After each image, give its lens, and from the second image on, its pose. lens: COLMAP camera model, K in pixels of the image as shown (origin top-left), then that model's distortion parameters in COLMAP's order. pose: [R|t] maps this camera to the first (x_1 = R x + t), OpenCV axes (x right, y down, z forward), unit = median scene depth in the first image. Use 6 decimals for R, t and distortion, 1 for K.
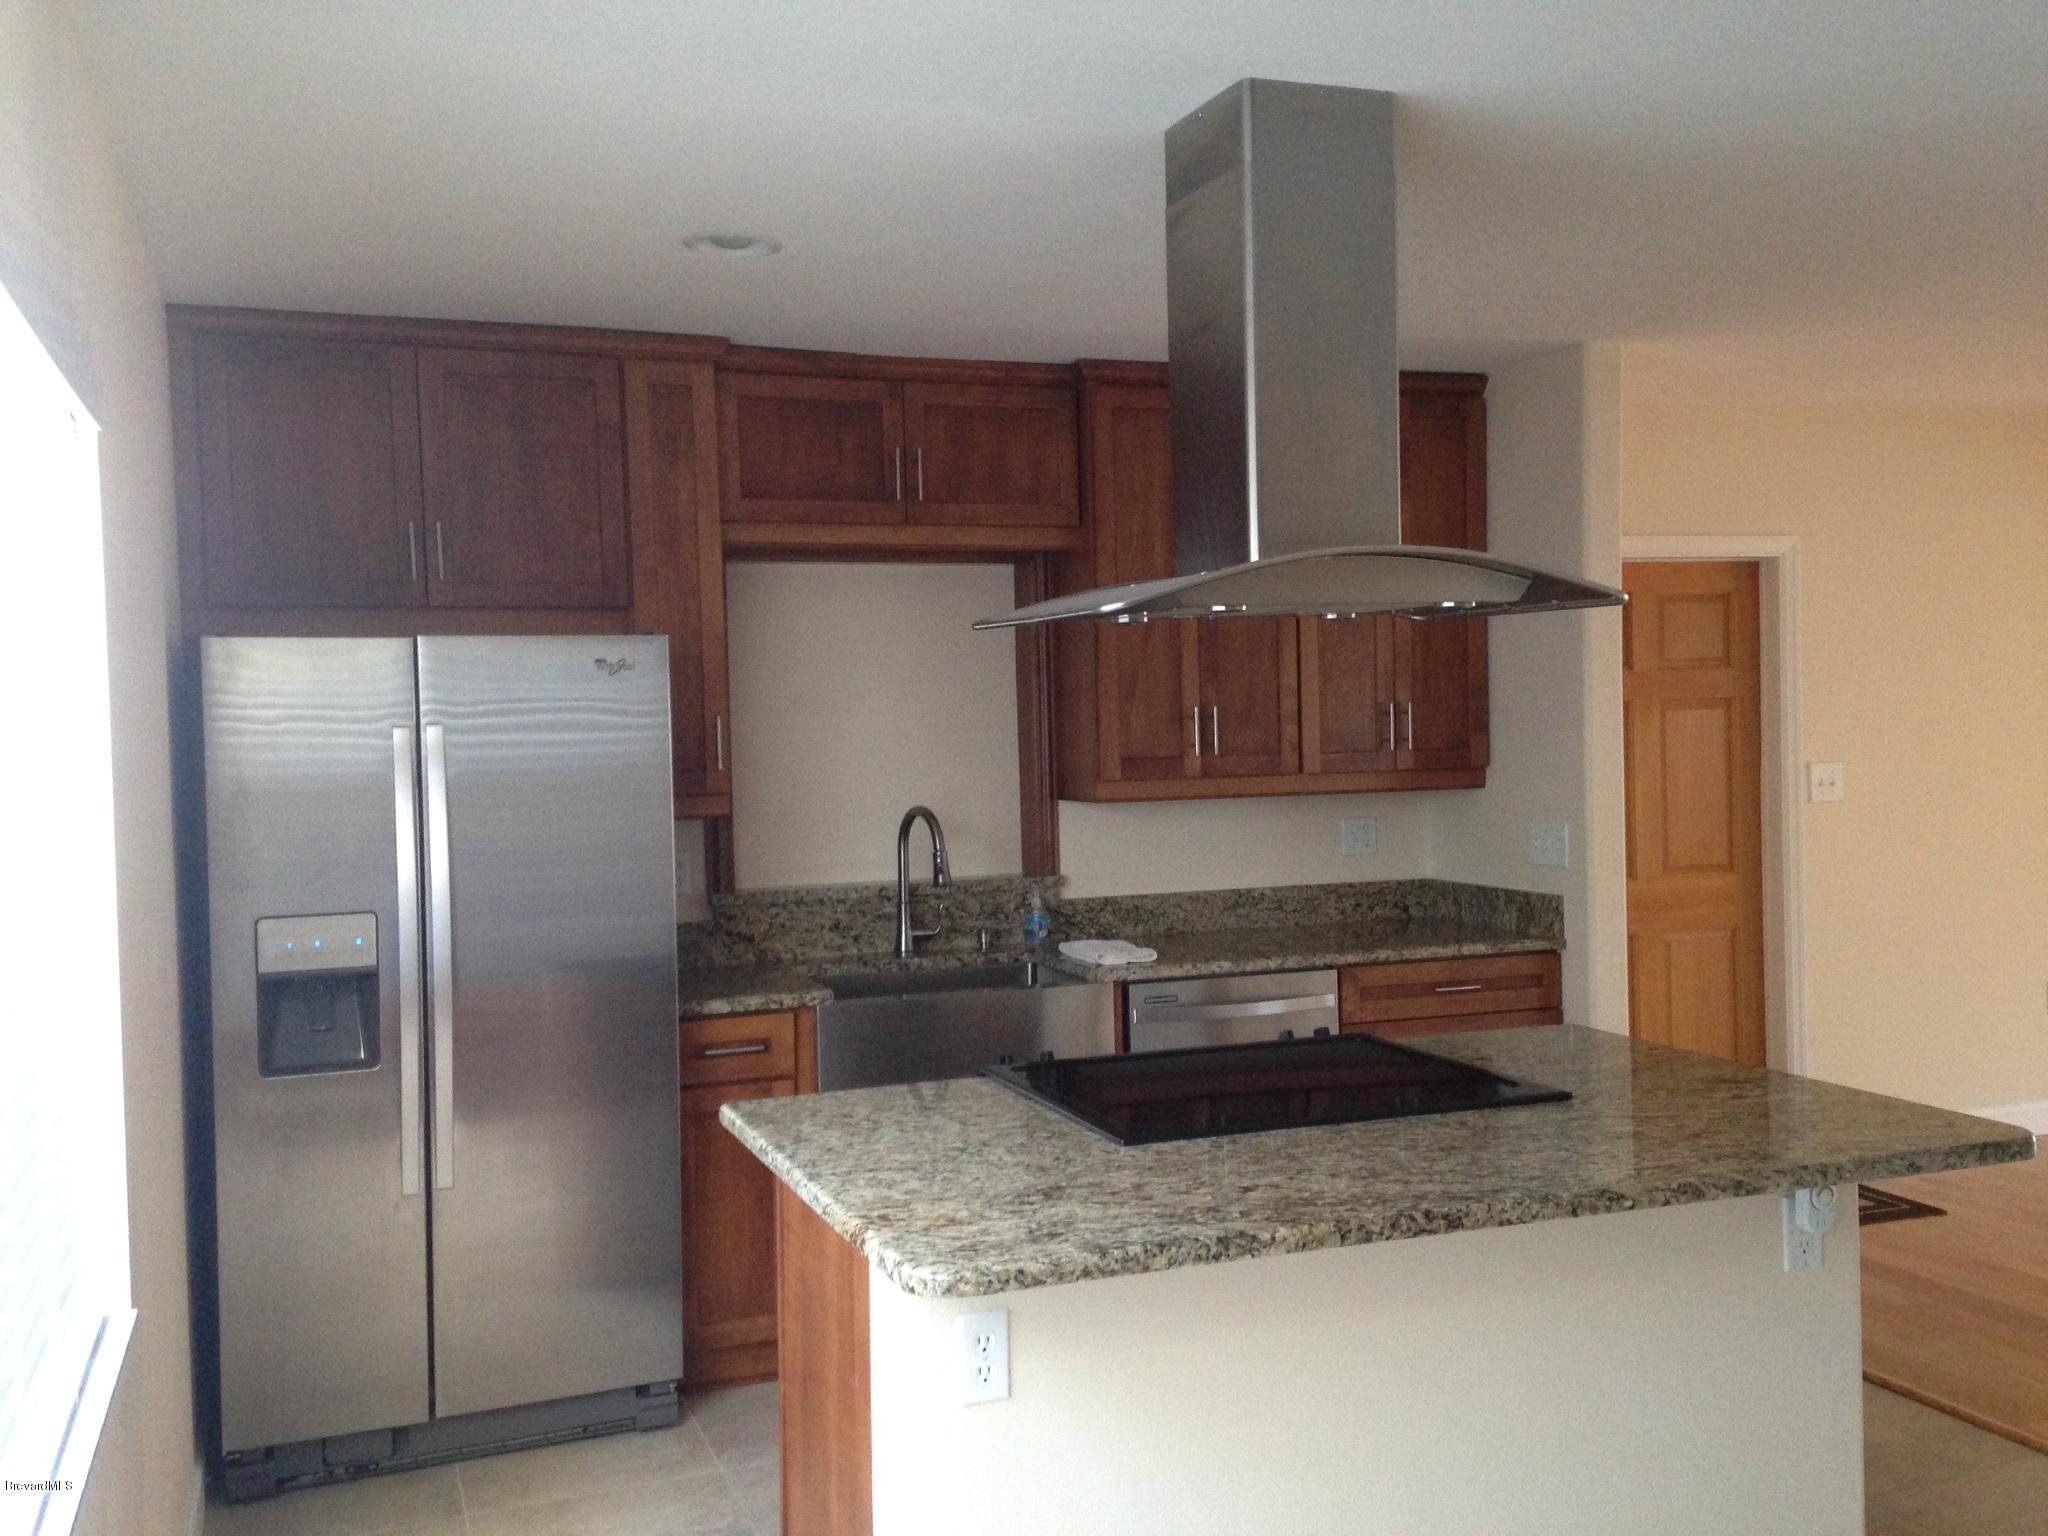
lens RADIAL K [[1816.4, 0, 1017.4], [0, 1816.4, 766.7], [0, 0, 1]] dist [0.167696, -0.193350]
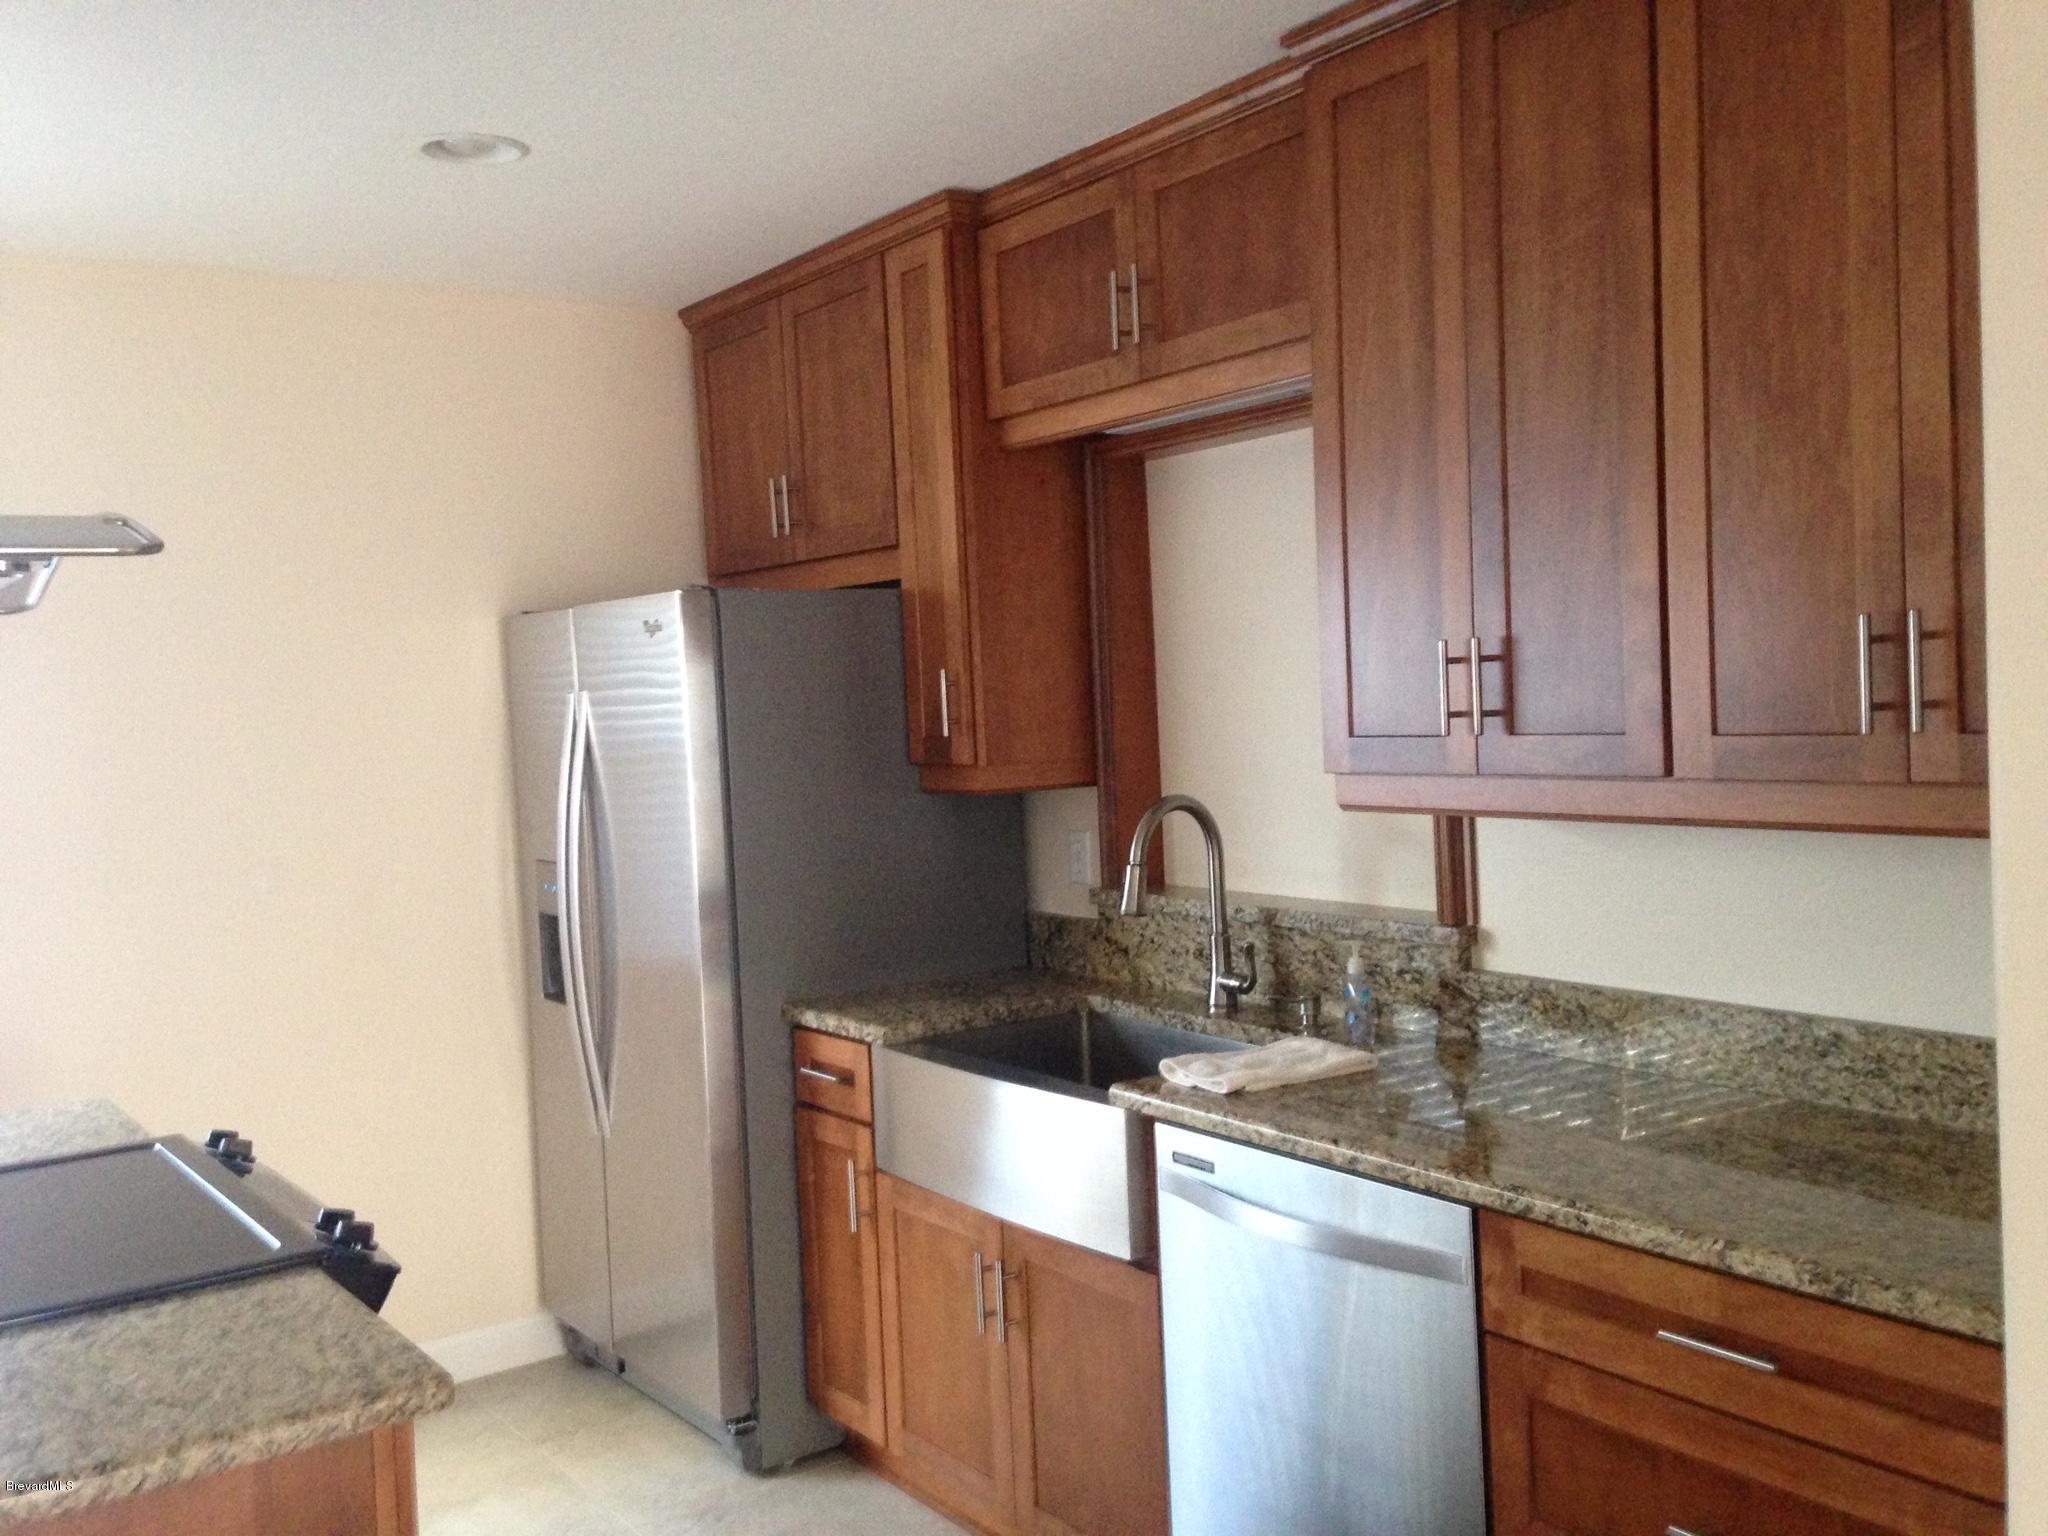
lens RADIAL K [[1816.4, 0, 1017.4], [0, 1816.4, 766.7], [0, 0, 1]] dist [0.167696, -0.193350]
pose [[0.260242, 0.052756, -0.964101, 0.581342], [0.014918, 0.998167, 0.058646, -0.029526], [0.965428, -0.029644, 0.258978, 0.759851]]
